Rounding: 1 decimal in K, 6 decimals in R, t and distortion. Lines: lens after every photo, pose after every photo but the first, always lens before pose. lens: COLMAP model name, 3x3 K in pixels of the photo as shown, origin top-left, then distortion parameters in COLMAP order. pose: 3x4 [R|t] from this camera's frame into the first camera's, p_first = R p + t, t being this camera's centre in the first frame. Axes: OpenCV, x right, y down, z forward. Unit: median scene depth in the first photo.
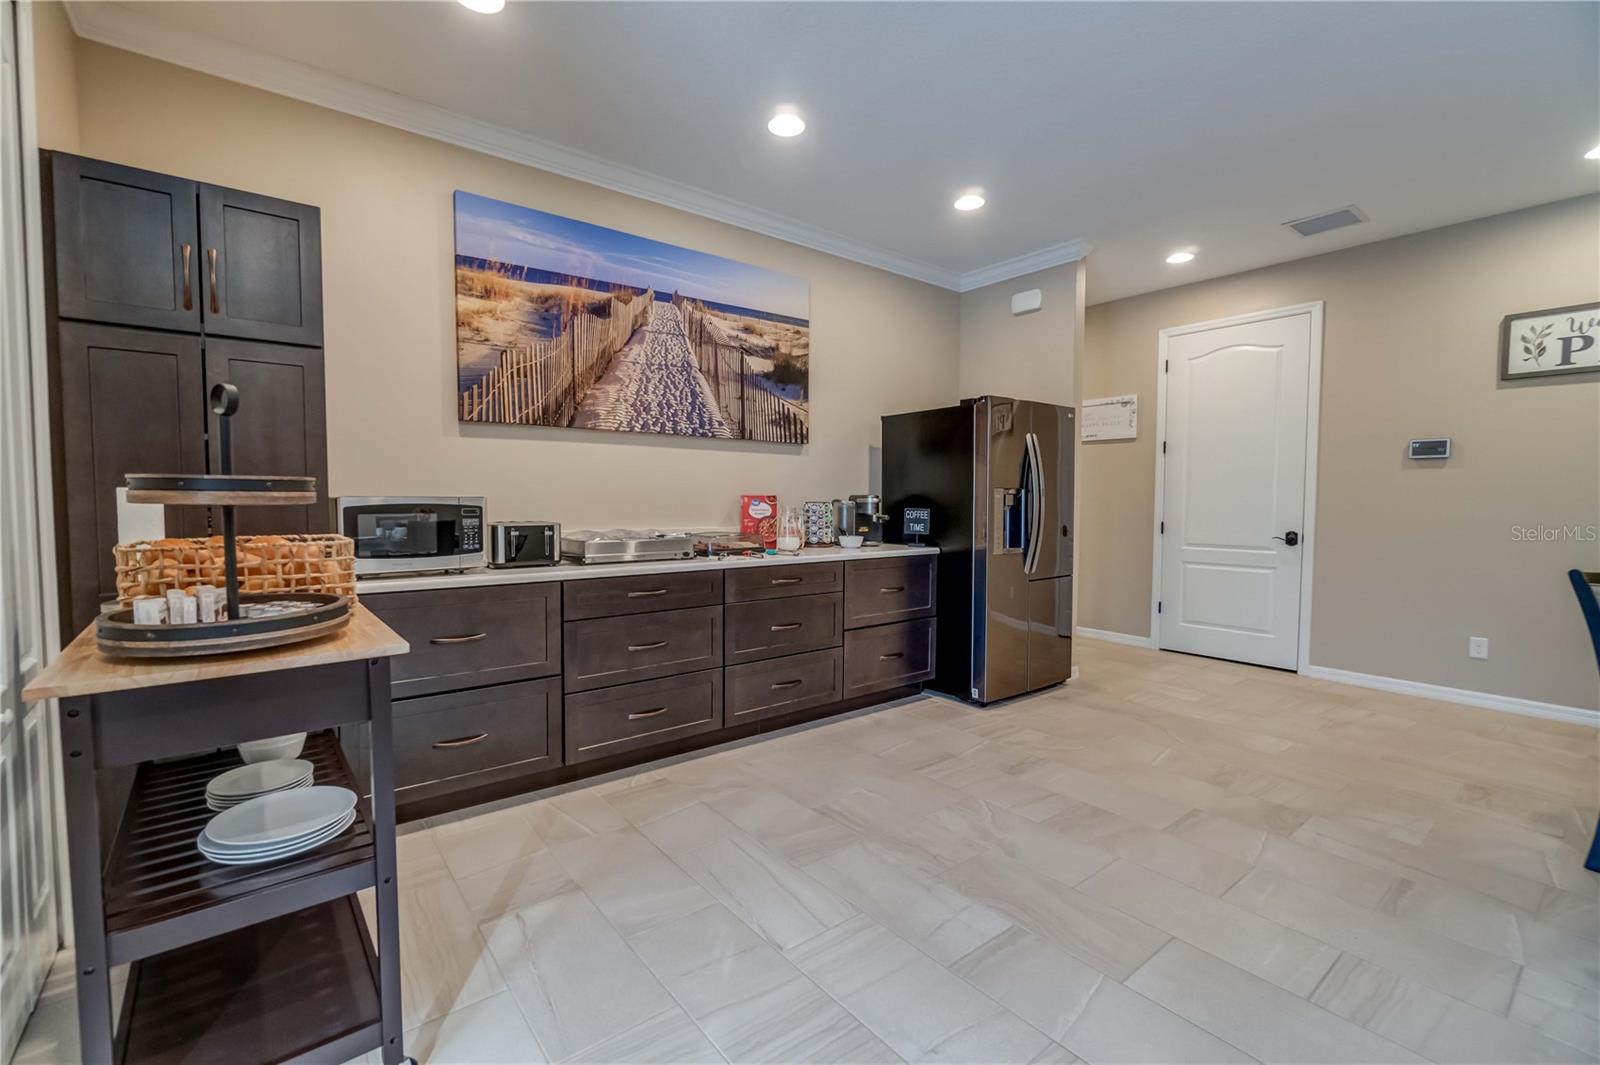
lens RADIAL K [[687.0, 0, 789.6], [0, 687.0, 534.0], [0, 0, 1]] dist [-0.002812, 0.000055]
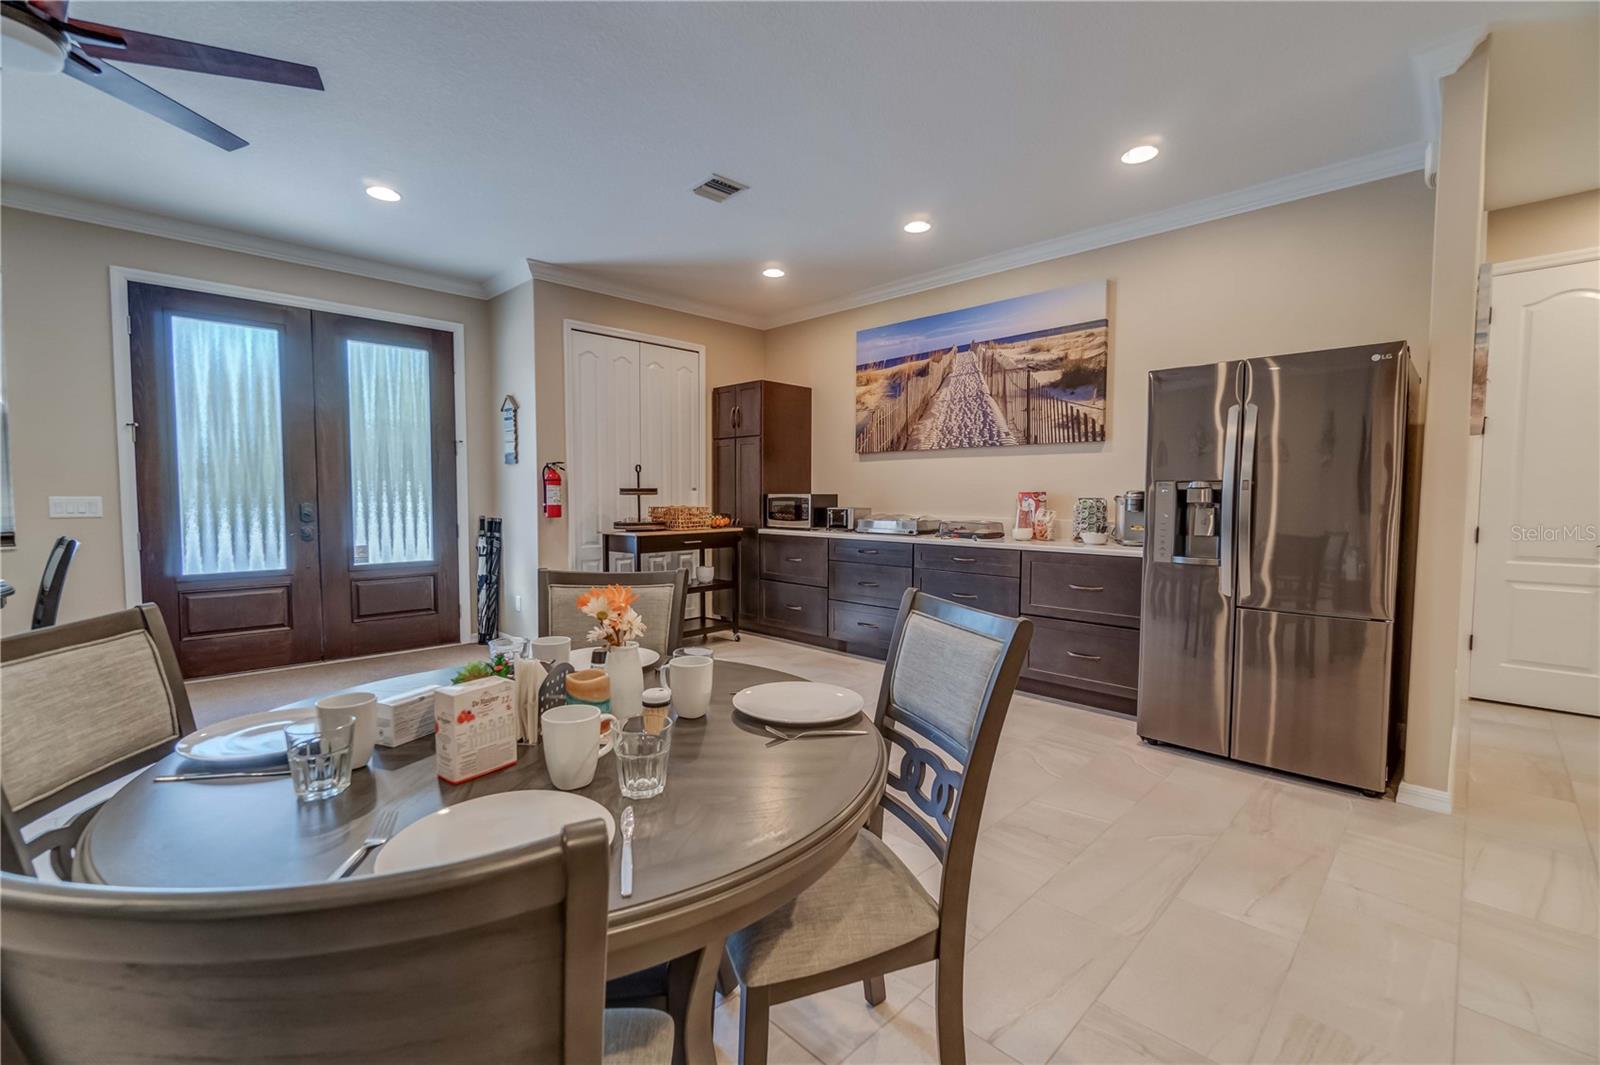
lens RADIAL K [[681.8, 0, 781.0], [0, 681.8, 531.2], [0, 0, 1]] dist [-0.002252, 0.000327]
pose [[0.119078, 0.051768, -0.991534, 1.114436], [-0.051343, 0.997625, 0.045920, -0.022786], [0.991557, 0.045440, 0.121453, 0.473913]]
